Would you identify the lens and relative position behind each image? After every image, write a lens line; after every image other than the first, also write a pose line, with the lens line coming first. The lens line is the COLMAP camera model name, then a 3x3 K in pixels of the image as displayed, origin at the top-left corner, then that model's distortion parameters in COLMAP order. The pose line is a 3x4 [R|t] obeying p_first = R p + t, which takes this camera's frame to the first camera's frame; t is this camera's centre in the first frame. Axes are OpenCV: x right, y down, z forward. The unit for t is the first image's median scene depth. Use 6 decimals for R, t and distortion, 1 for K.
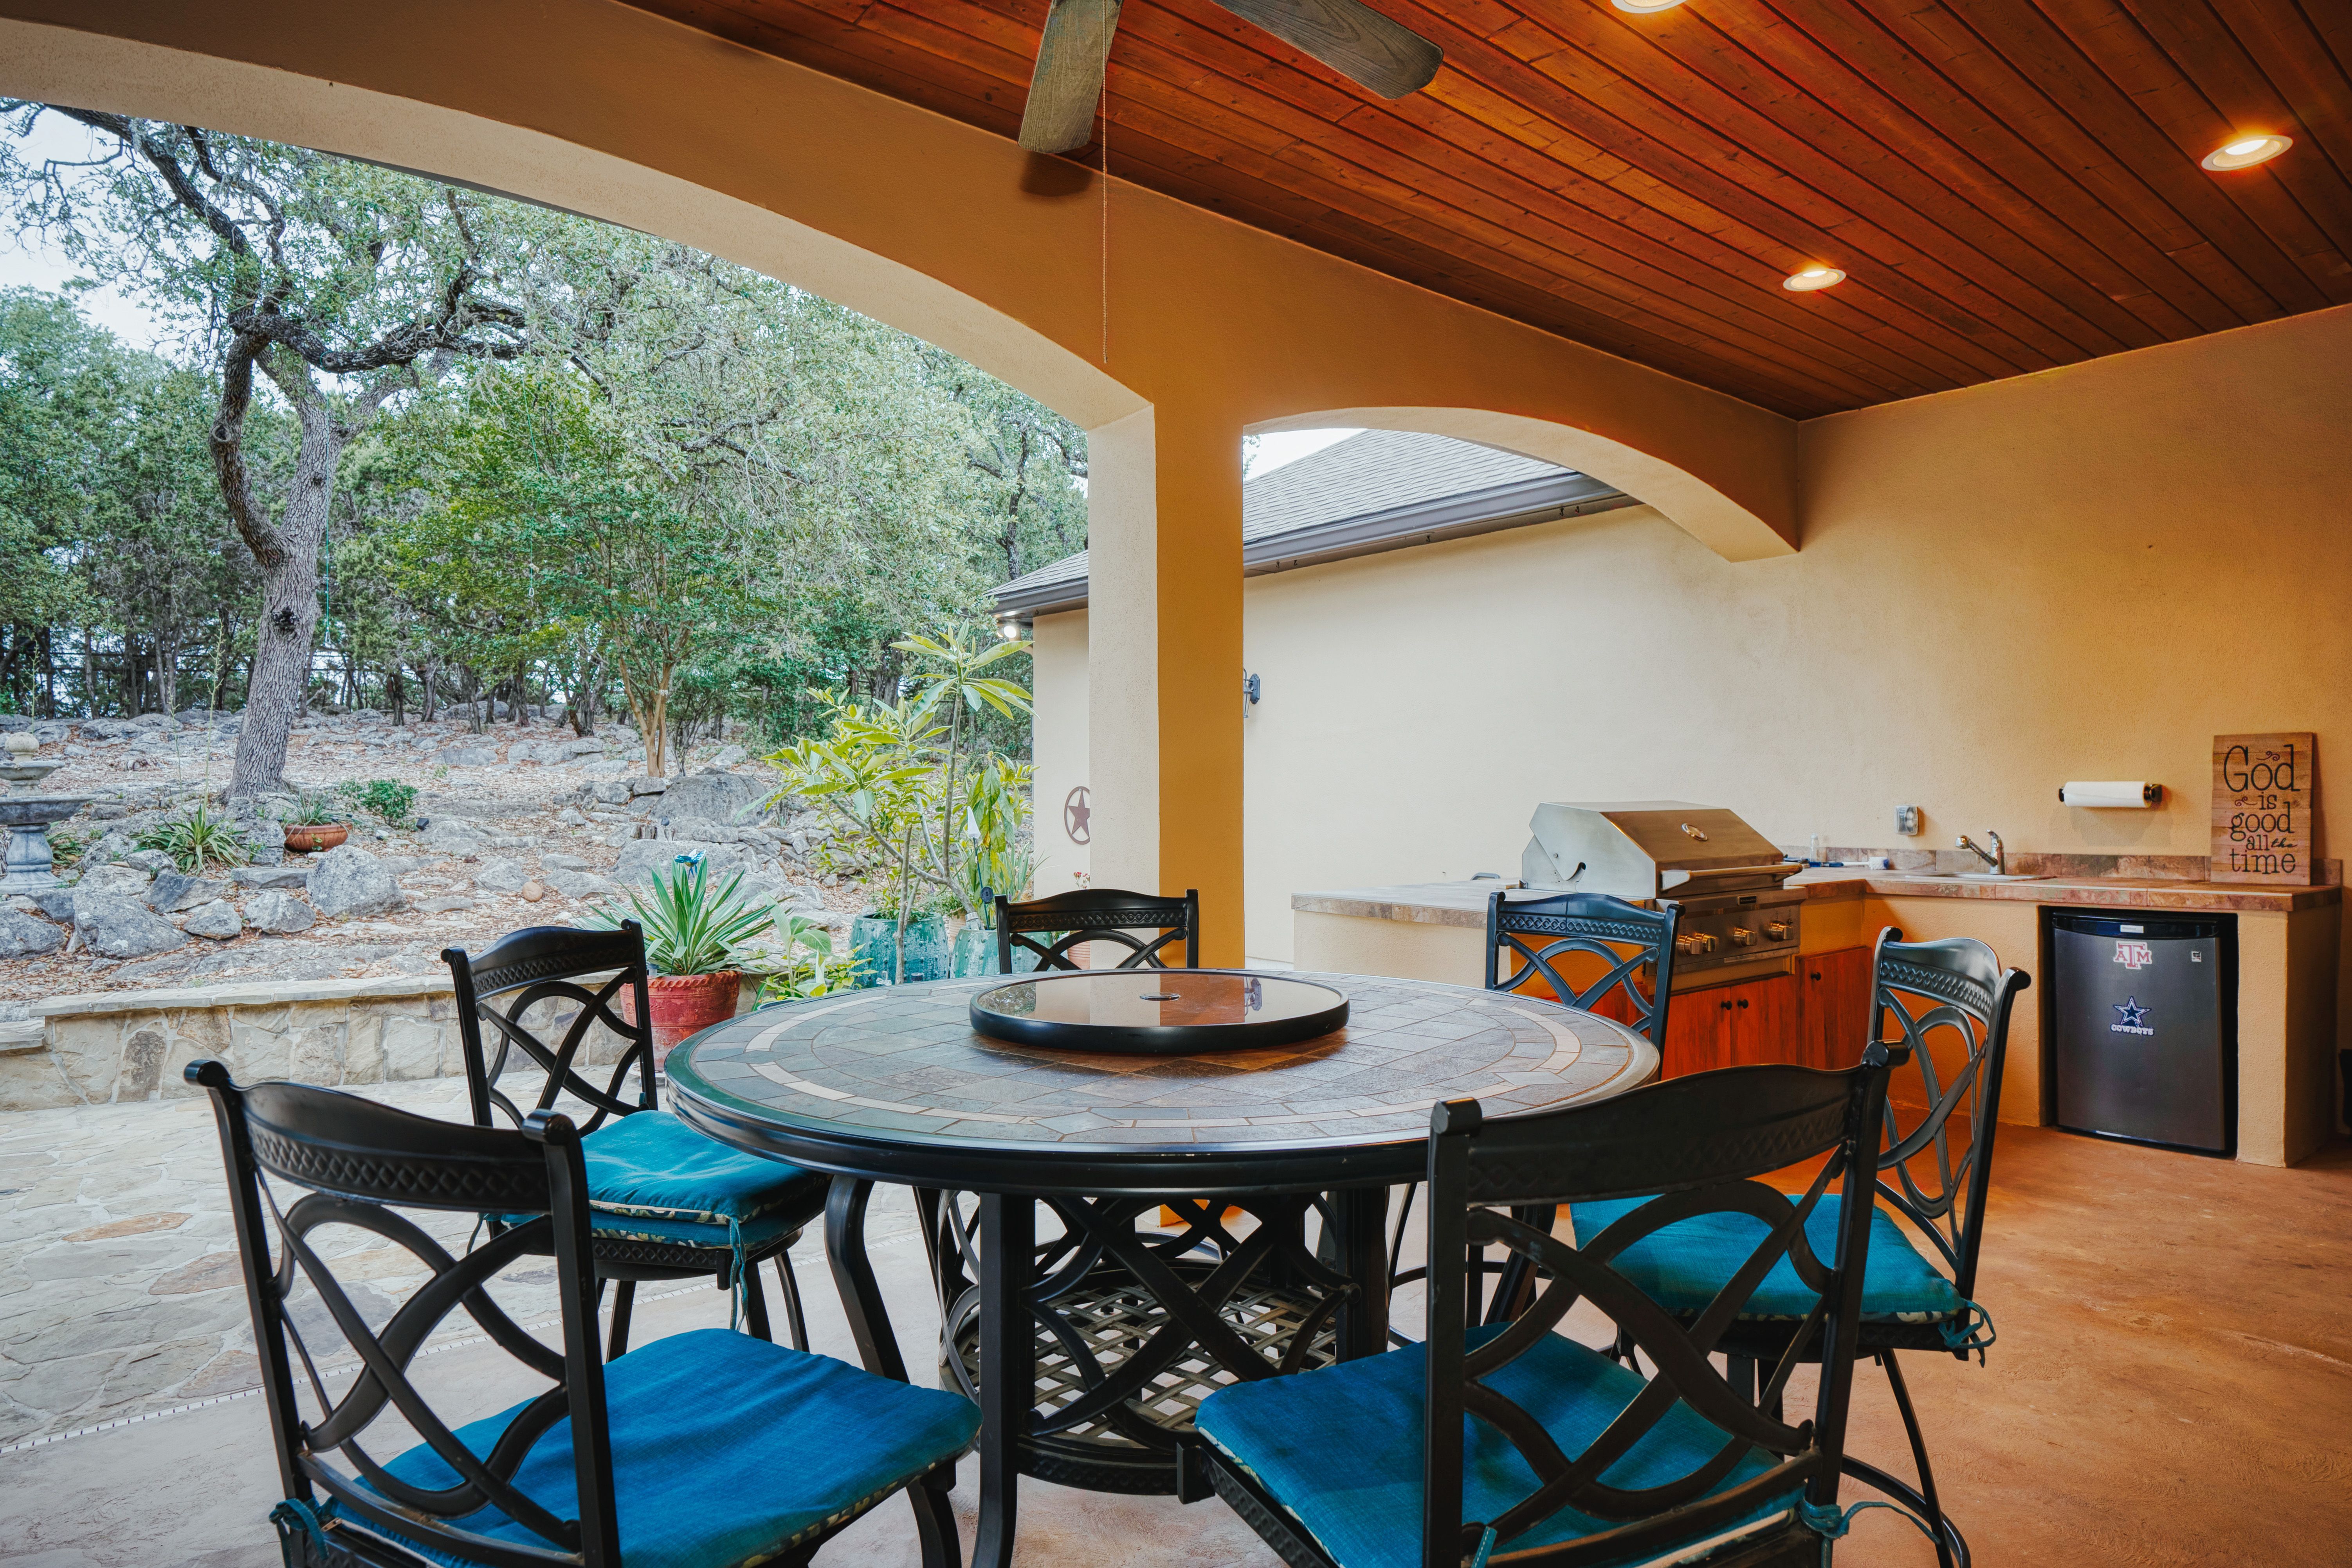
lens RADIAL K [[1317.0, 0, 1180.1], [0, 1317.0, 788.8], [0, 0, 1]] dist [-0.002078, 0.000785]
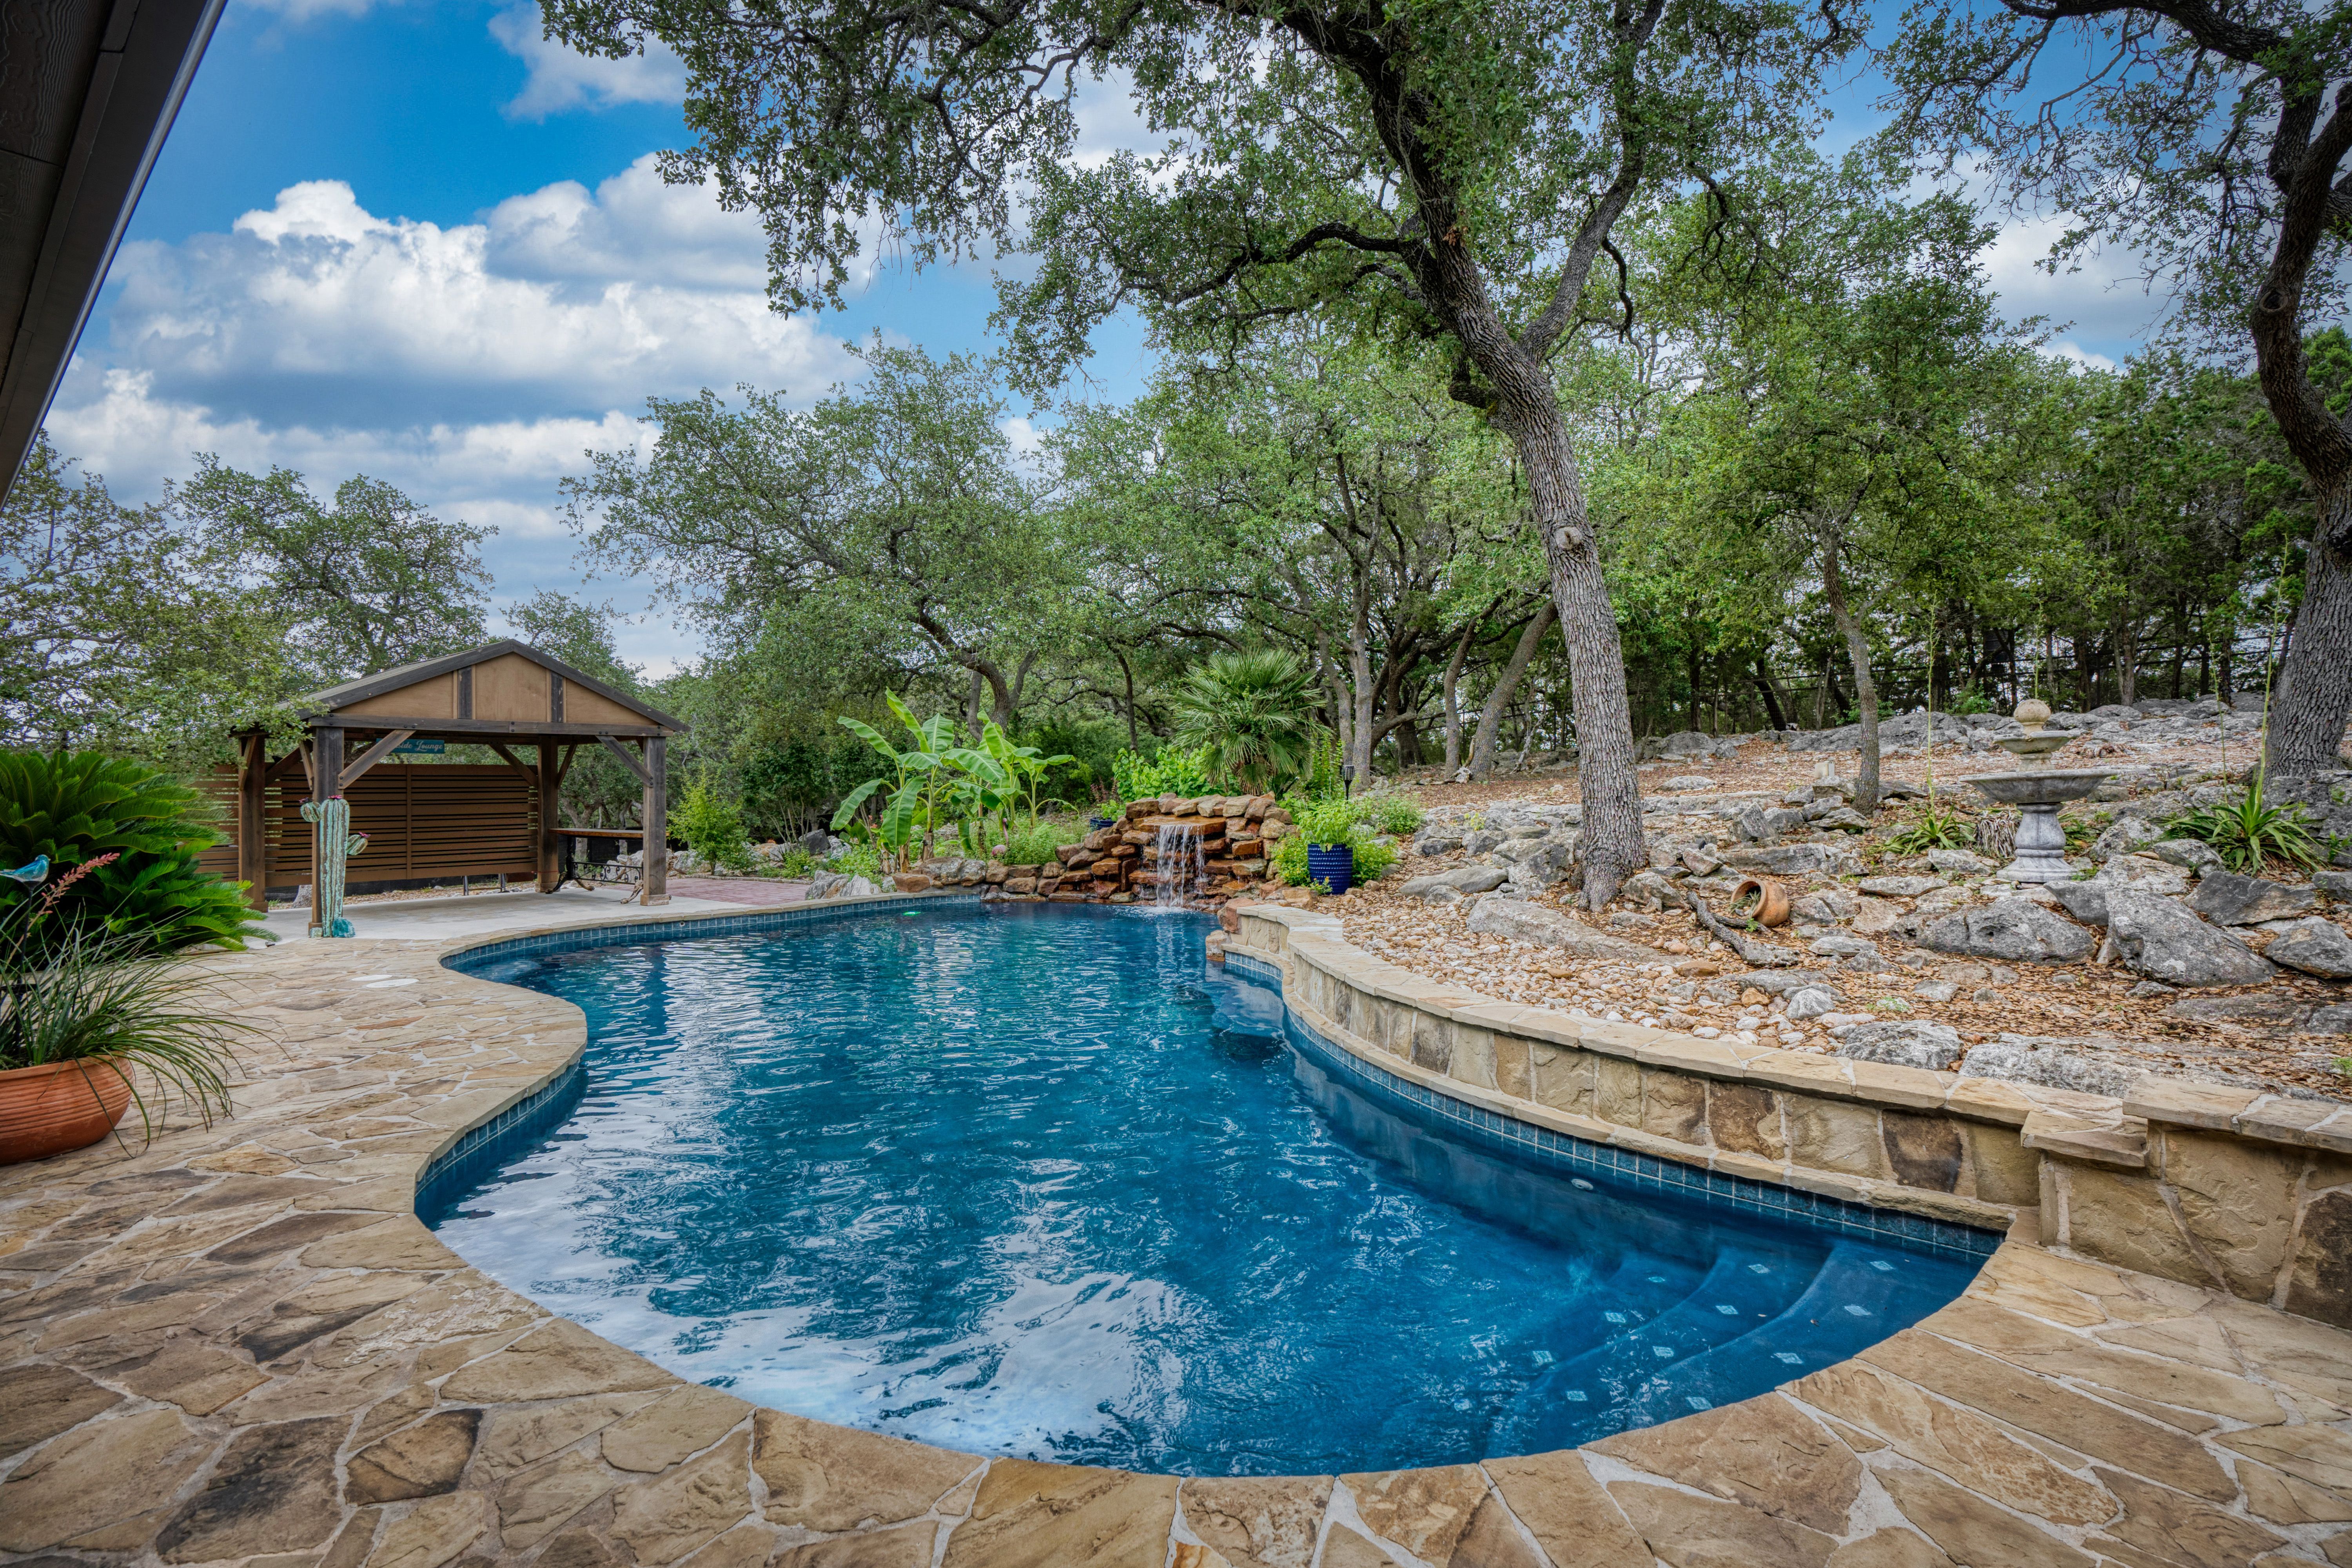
lens RADIAL K [[1071.5, 0, 1175.0], [0, 1071.5, 782.9], [0, 0, 1]] dist [-0.003810, -0.000745]
pose [[0.204811, 0.001188, -0.978801, -1.173369], [-0.001651, 0.999998, 0.000869, 0.053522], [0.978800, 0.001438, 0.204813, 1.147074]]
